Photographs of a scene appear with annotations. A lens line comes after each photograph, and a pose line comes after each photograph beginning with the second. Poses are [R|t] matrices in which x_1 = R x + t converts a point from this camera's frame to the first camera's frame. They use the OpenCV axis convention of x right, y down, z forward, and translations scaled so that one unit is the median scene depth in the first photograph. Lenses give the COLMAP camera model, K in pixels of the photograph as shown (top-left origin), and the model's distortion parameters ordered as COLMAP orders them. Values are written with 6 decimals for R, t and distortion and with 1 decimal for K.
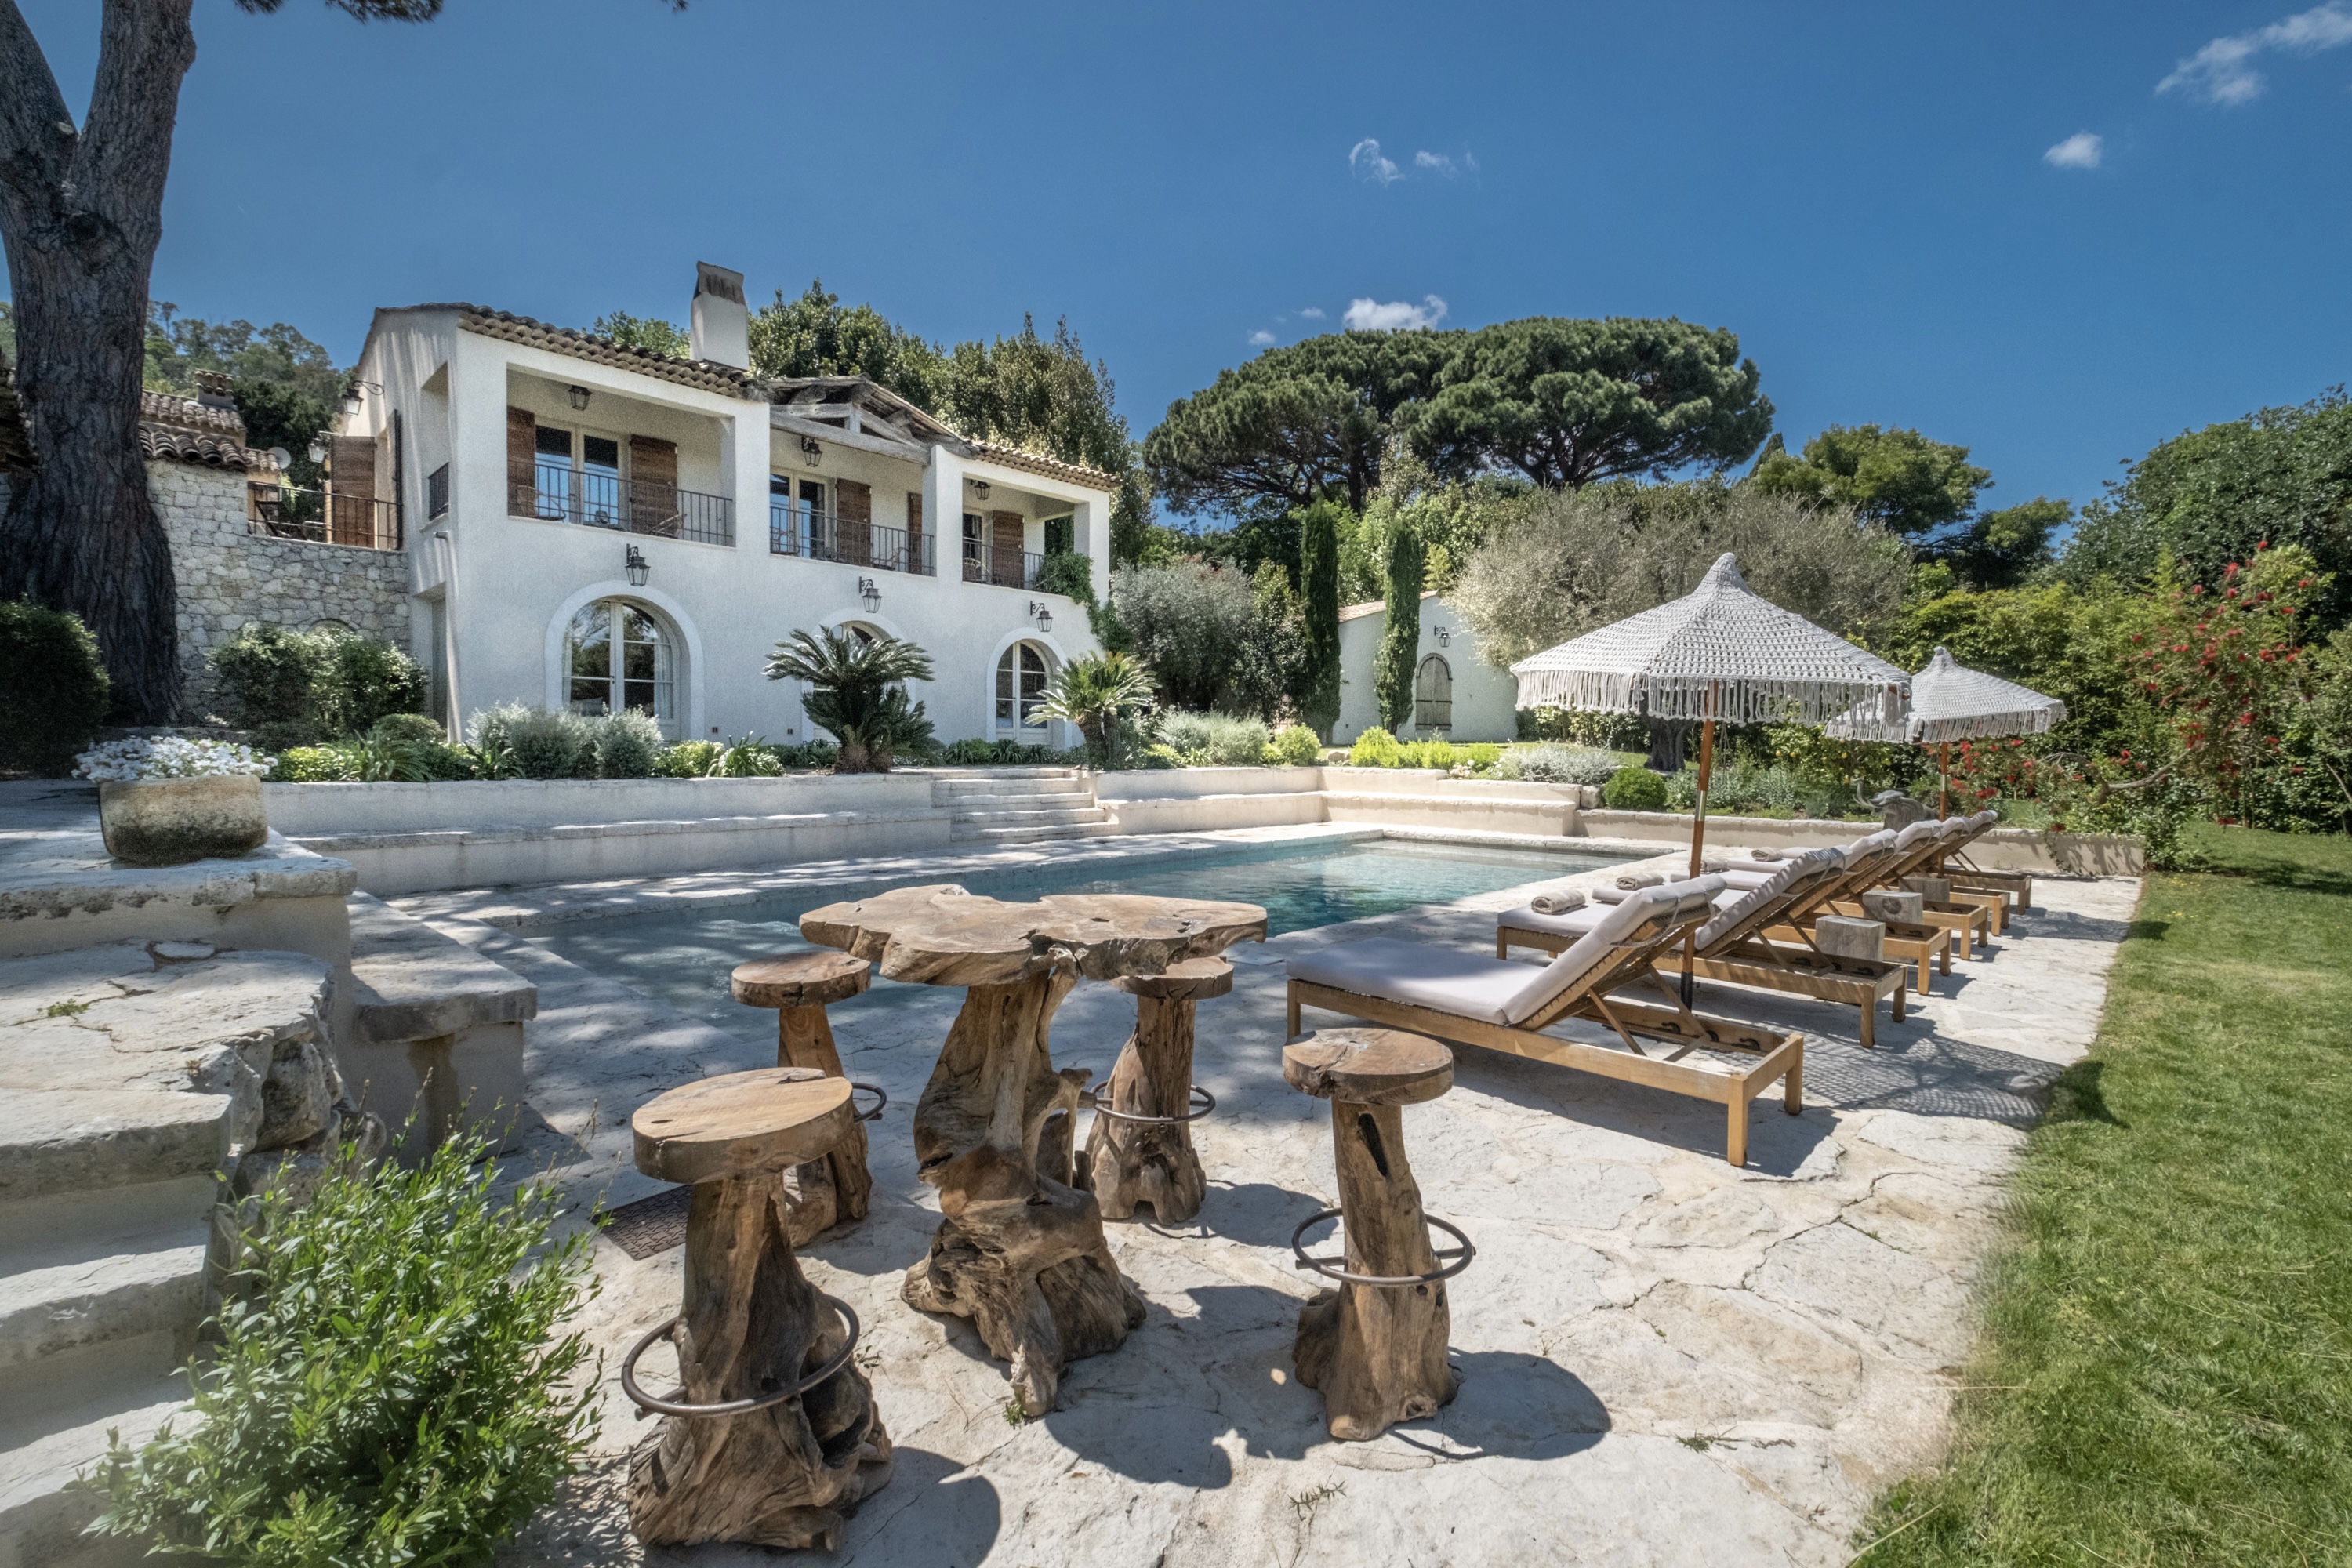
lens RADIAL K [[1063.3, 0, 1255.7], [0, 1063.3, 790.7], [0, 0, 1]] dist [-0.000992, -0.000407]
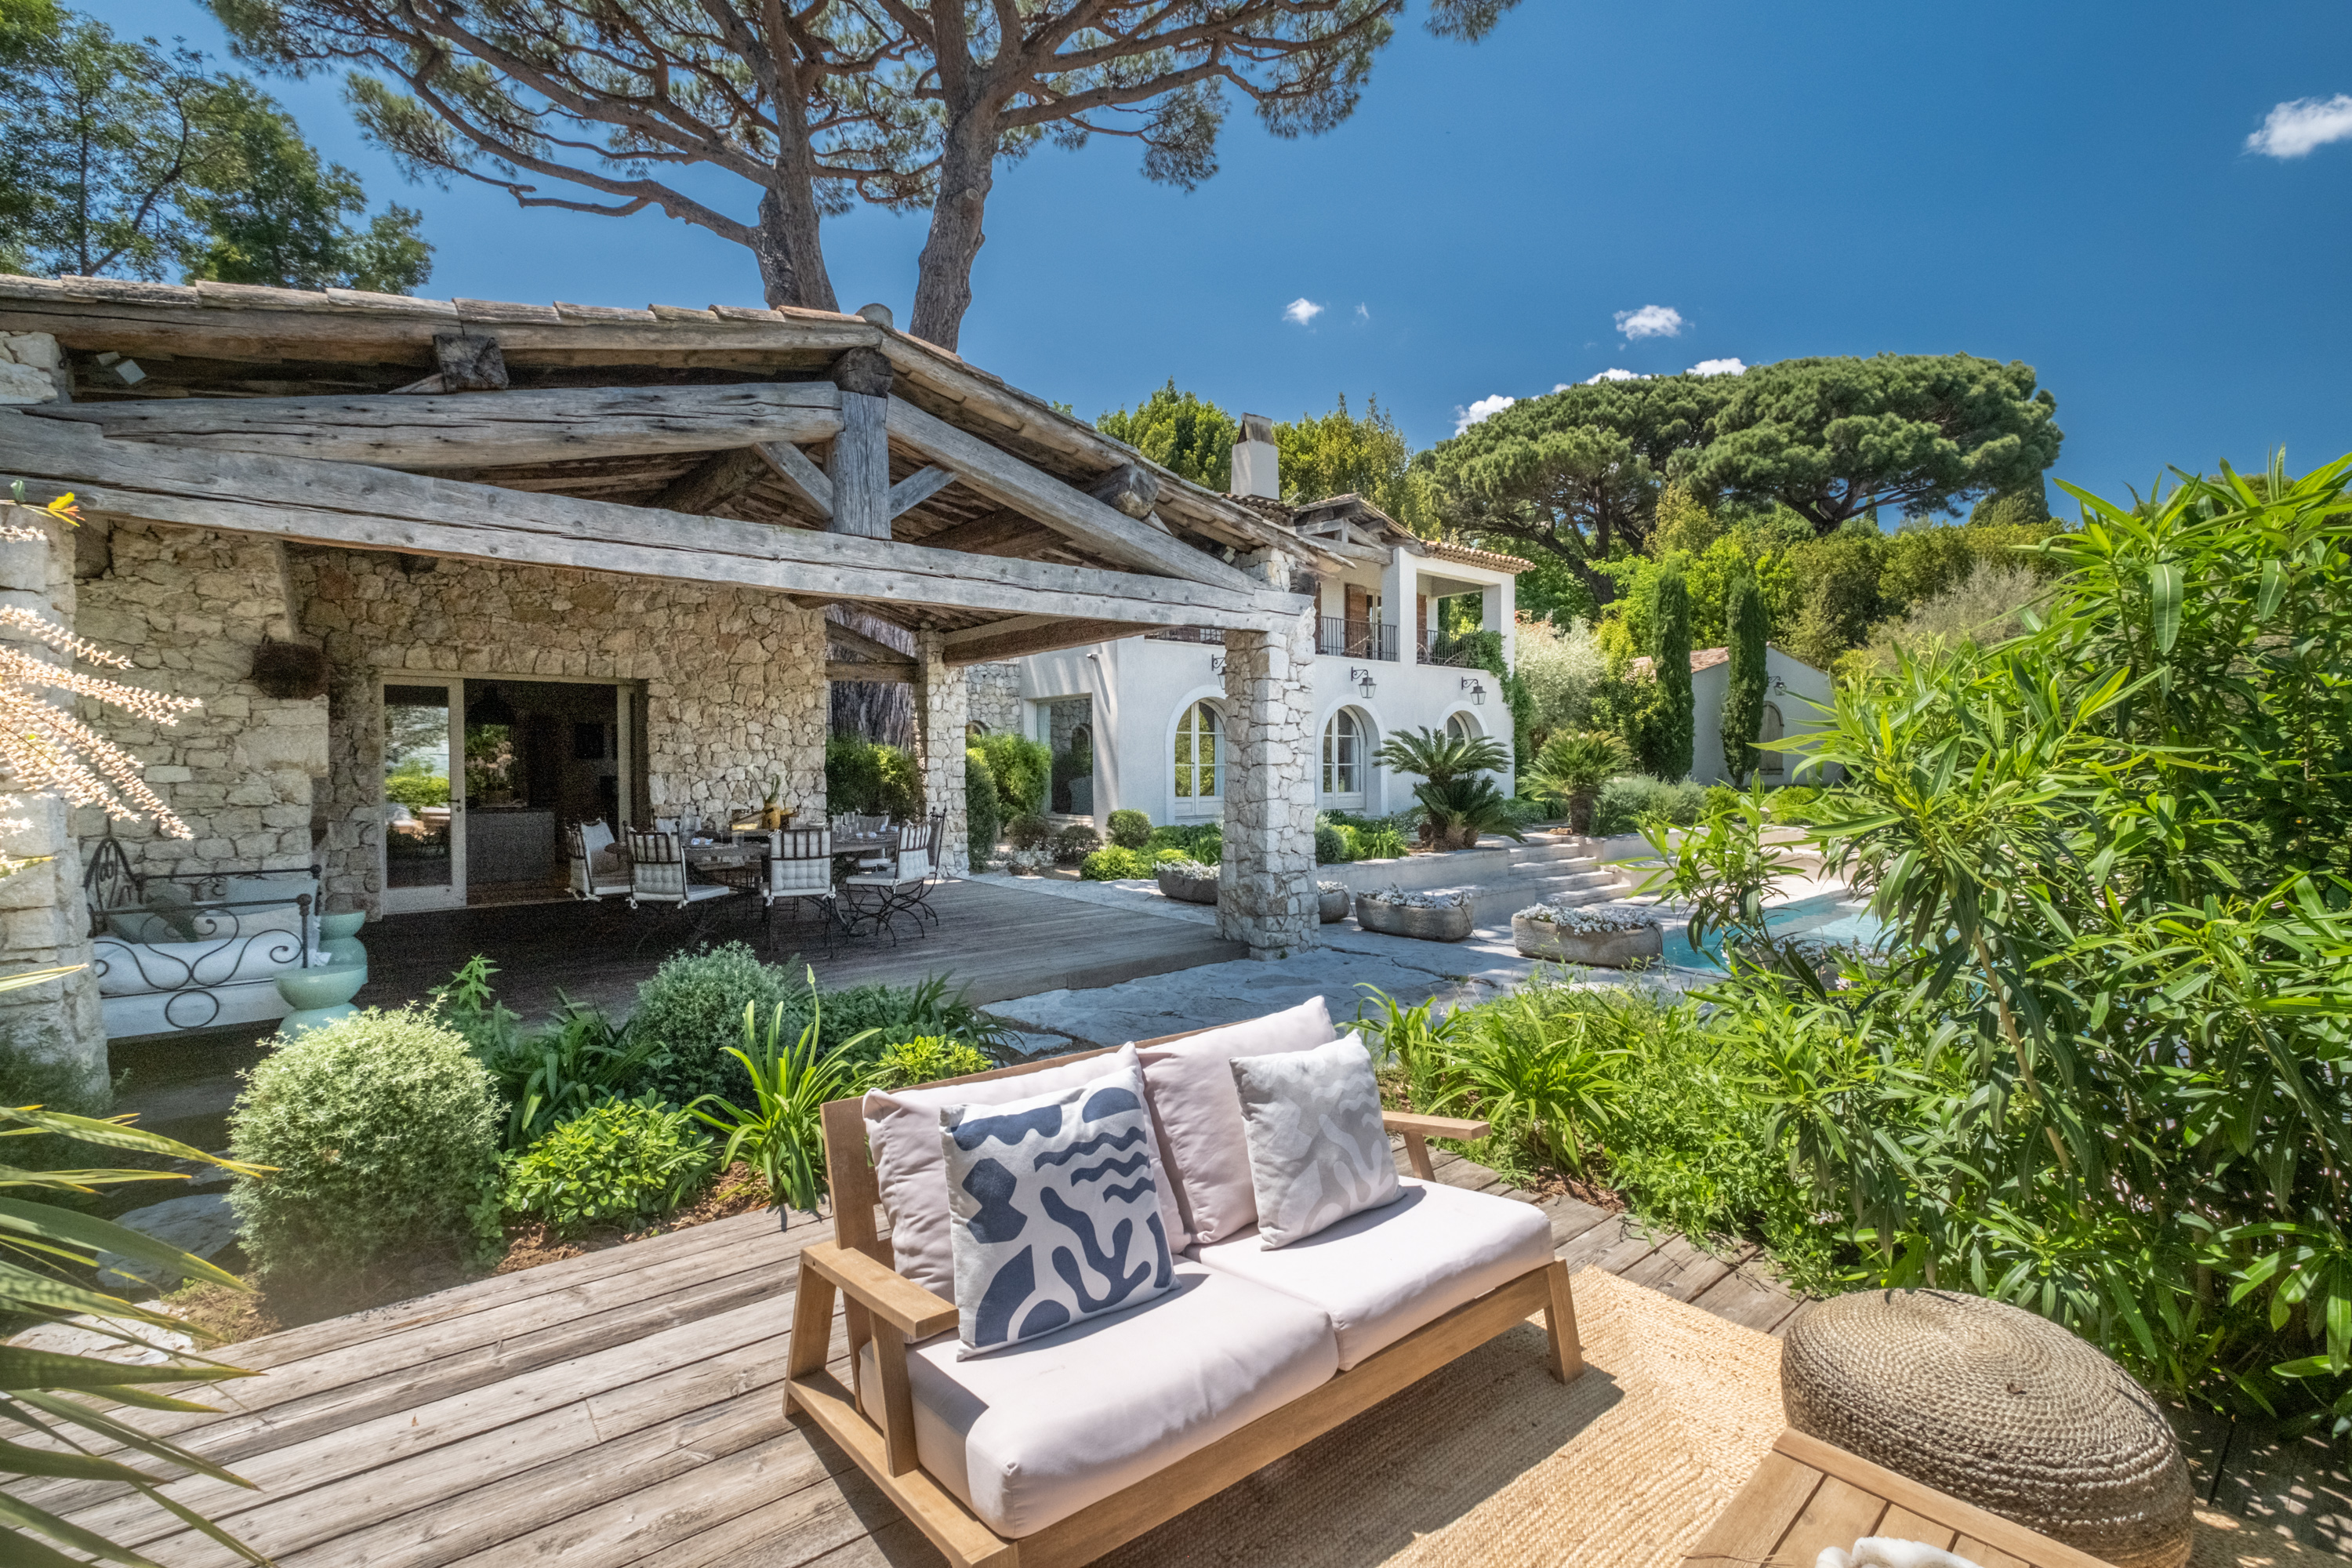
lens RADIAL K [[1089.0, 0, 1176.0], [0, 1089.0, 784.0], [0, 0, 1]] dist [-0.008902, -0.000331]
pose [[0.990719, -0.012277, -0.135367, -0.221277], [0.009911, 0.999786, -0.018134, -0.029287], [0.135561, 0.016624, 0.990630, -0.111044]]
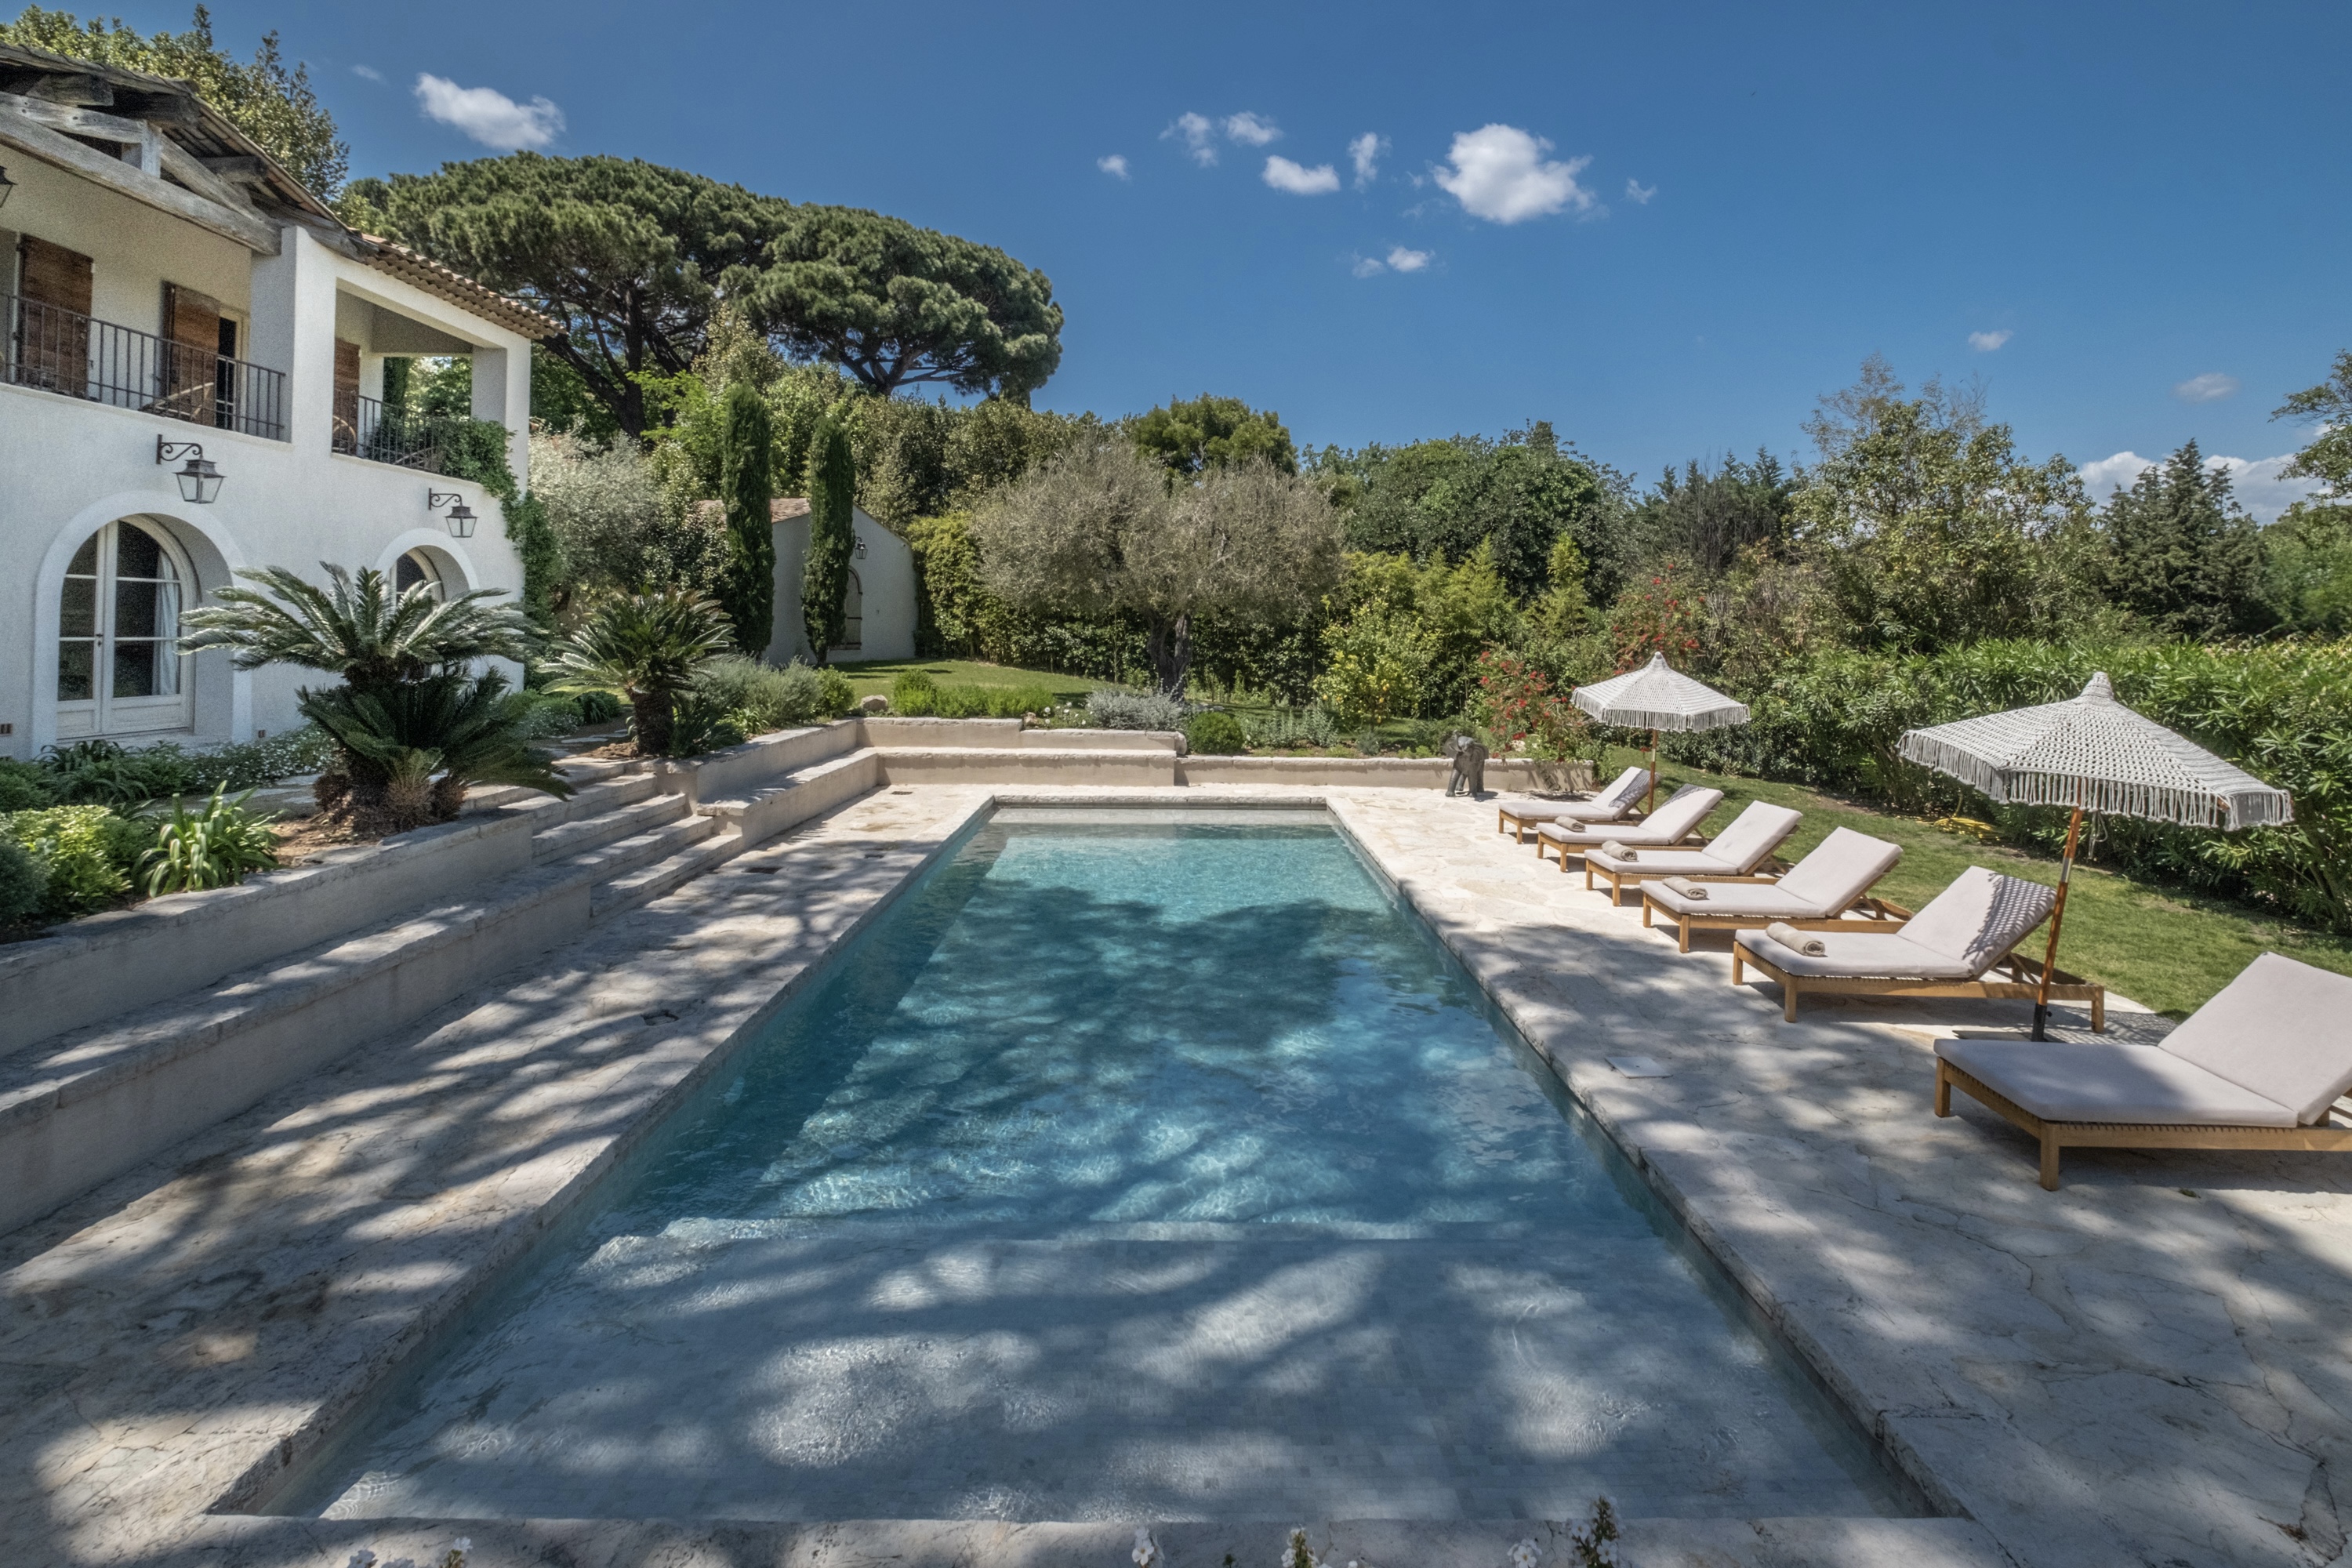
lens RADIAL K [[1040.4, 0, 1199.7], [0, 1040.4, 636.9], [0, 0, 1]] dist [-0.015597, -0.000459]
pose [[0.720662, -0.003420, 0.693278, -0.192648], [0.017284, 0.999766, -0.013035, -0.043342], [-0.693071, 0.021376, 0.720552, 0.131239]]
